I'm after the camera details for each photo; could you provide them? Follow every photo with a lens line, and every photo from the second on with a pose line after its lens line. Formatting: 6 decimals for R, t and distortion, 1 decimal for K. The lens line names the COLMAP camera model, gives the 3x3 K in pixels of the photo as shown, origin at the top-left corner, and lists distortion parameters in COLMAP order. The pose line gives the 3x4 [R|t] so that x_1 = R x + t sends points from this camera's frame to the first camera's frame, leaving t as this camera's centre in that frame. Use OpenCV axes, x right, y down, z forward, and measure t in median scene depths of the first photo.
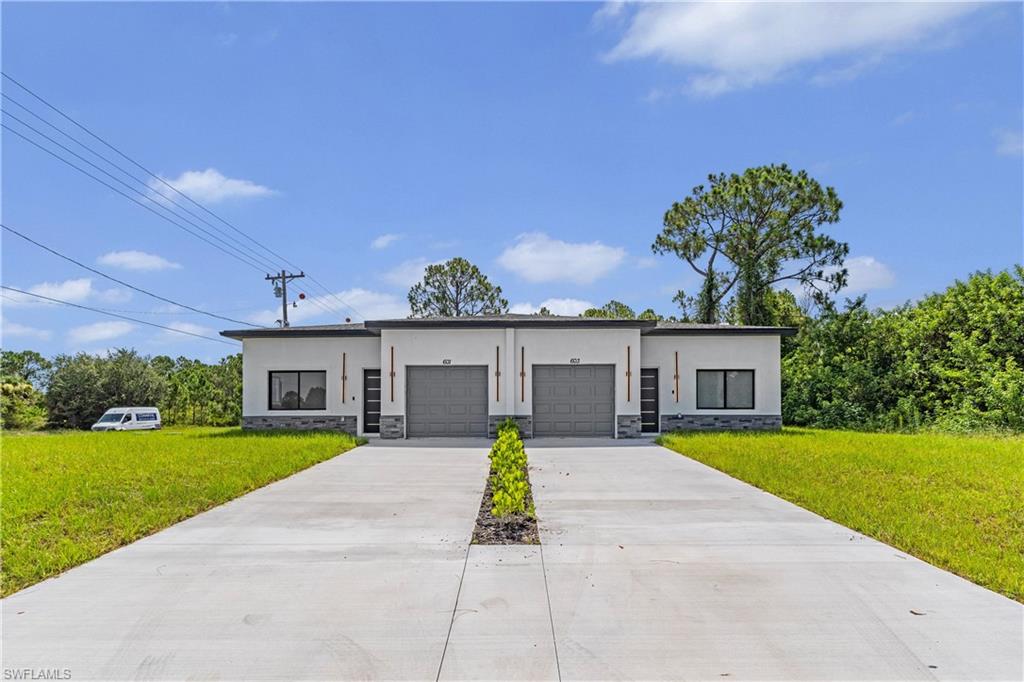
lens RADIAL K [[445.3, 0, 502.2], [0, 445.3, 364.5], [0, 0, 1]] dist [-0.000397, -0.000008]
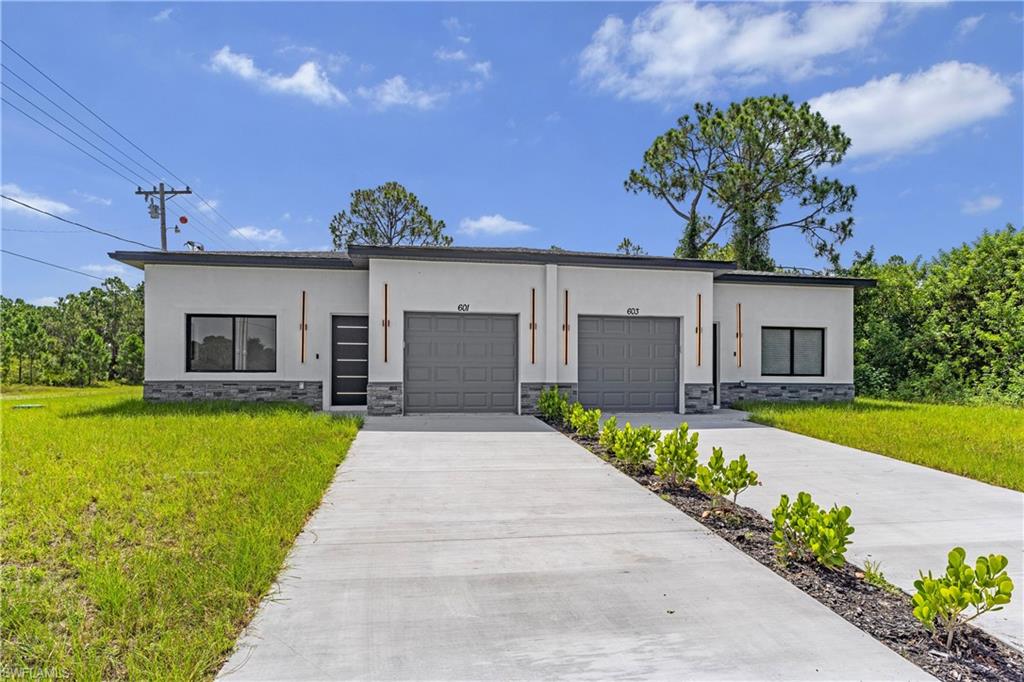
lens RADIAL K [[520.2, 0, 510.9], [0, 520.2, 326.7], [0, 0, 1]] dist [0.003952, 0.000120]
pose [[0.988750, 0.022652, 0.147851, -0.150358], [-0.025757, 0.999485, 0.019123, 0.005692], [-0.147342, -0.022716, 0.988825, 0.140758]]
